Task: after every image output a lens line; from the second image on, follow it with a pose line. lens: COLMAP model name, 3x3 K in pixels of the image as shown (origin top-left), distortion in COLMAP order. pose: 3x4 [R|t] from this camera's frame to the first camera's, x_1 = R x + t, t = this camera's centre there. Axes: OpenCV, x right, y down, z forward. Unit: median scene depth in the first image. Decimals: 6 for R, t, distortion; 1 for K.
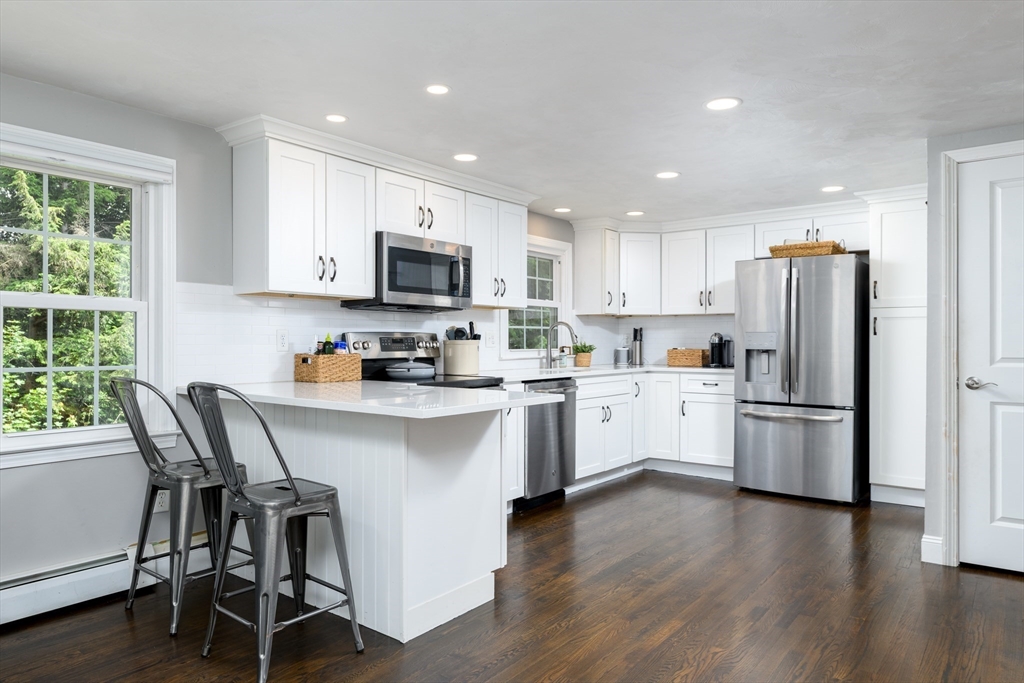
lens RADIAL K [[674.8, 0, 512.0], [0, 674.8, 341.5], [0, 0, 1]] dist [0.008112, -0.000041]
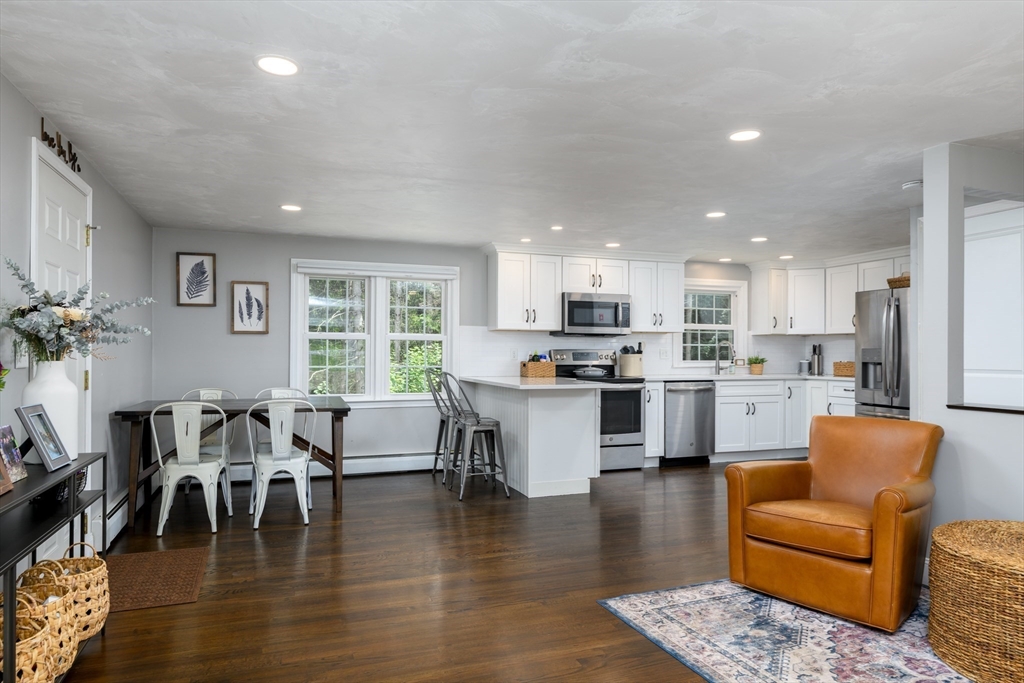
lens RADIAL K [[633.4, 0, 515.0], [0, 633.4, 352.5], [0, 0, 1]] dist [0.069779, 0.000836]
pose [[0.848847, 0.000728, -0.528638, 0.522266], [-0.002776, 0.999991, -0.003080, -0.000659], [0.528631, 0.004081, 0.848842, -0.432875]]
